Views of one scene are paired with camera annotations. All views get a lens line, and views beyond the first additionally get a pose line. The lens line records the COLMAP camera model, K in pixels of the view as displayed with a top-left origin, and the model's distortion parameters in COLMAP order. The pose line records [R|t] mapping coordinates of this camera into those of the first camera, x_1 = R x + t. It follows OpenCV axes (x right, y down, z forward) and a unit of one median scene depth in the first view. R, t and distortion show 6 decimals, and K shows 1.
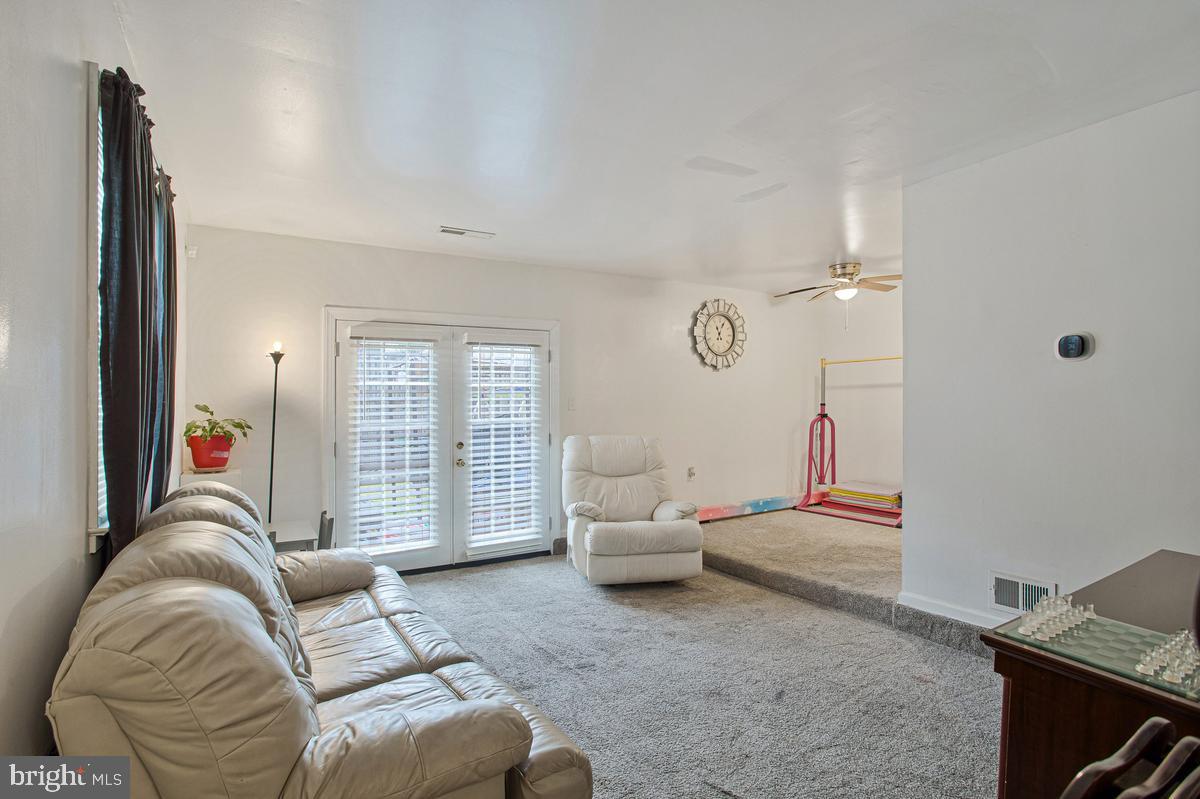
lens RADIAL K [[610.3, 0, 601.1], [0, 610.3, 411.2], [0, 0, 1]] dist [-0.011771, 0.000291]
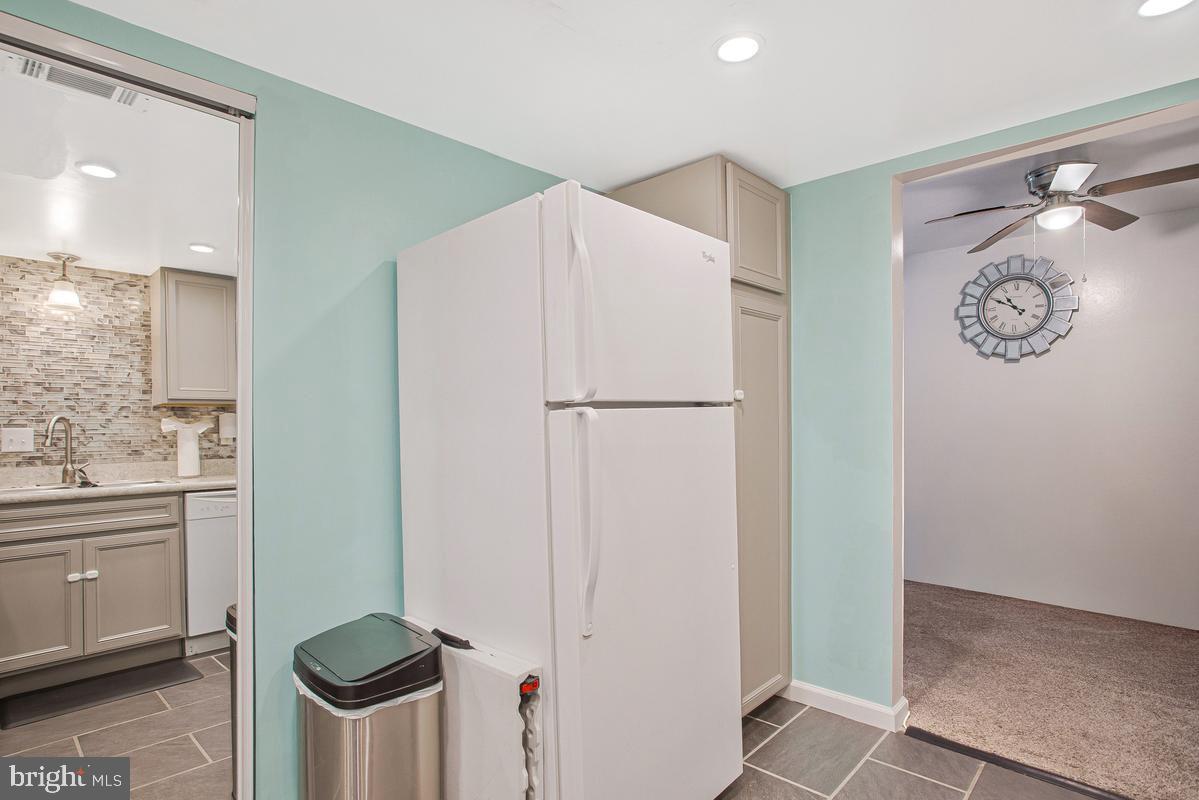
lens RADIAL K [[609.8, 0, 600.6], [0, 609.8, 411.7], [0, 0, 1]] dist [-0.011771, 0.000291]
pose [[0.231525, 0.002064, -0.972827, 0.741002], [-0.004560, 0.999989, 0.001037, -0.010079], [0.972818, 0.004196, 0.231532, 0.401847]]
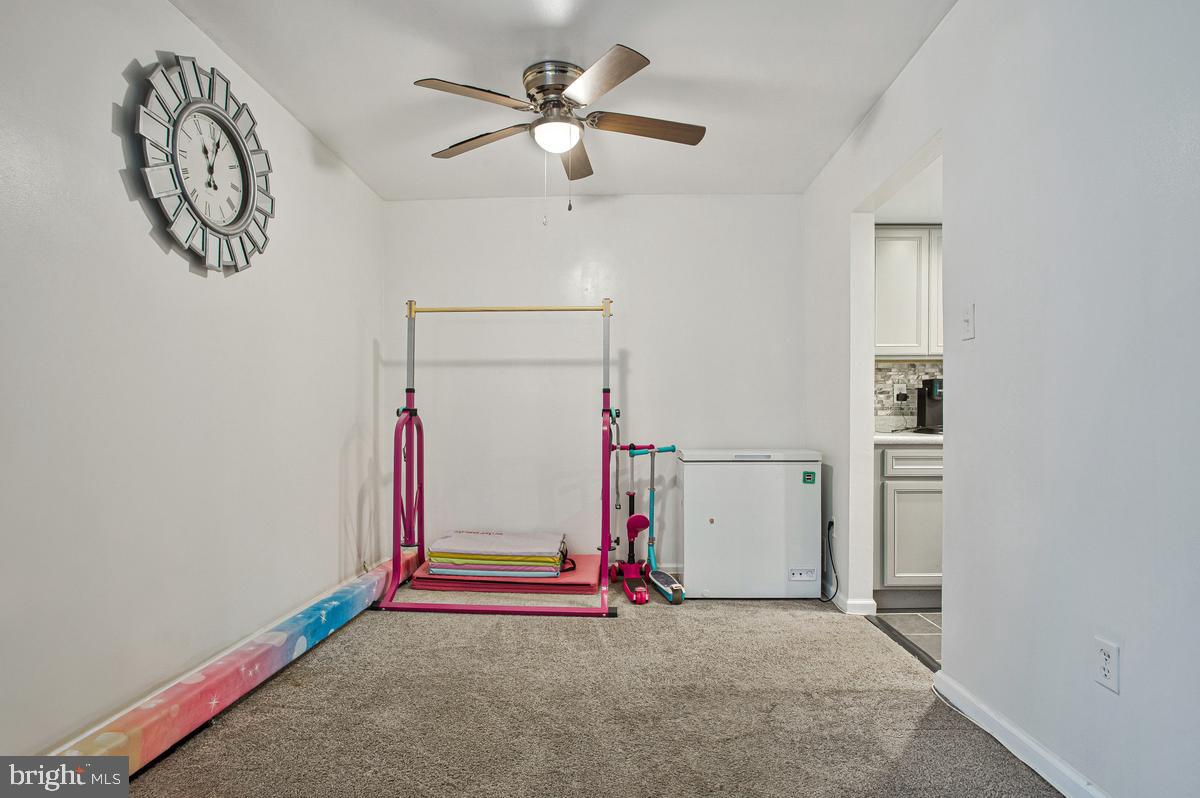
lens RADIAL K [[601.7, 0, 583.5], [0, 601.7, 424.7], [0, 0, 1]] dist [-0.011294, 0.000194]
pose [[0.566424, 0.007649, 0.824079, 0.032263], [0.000593, 0.999953, -0.009689, 0.024214], [-0.824114, 0.005976, 0.566393, 0.629057]]
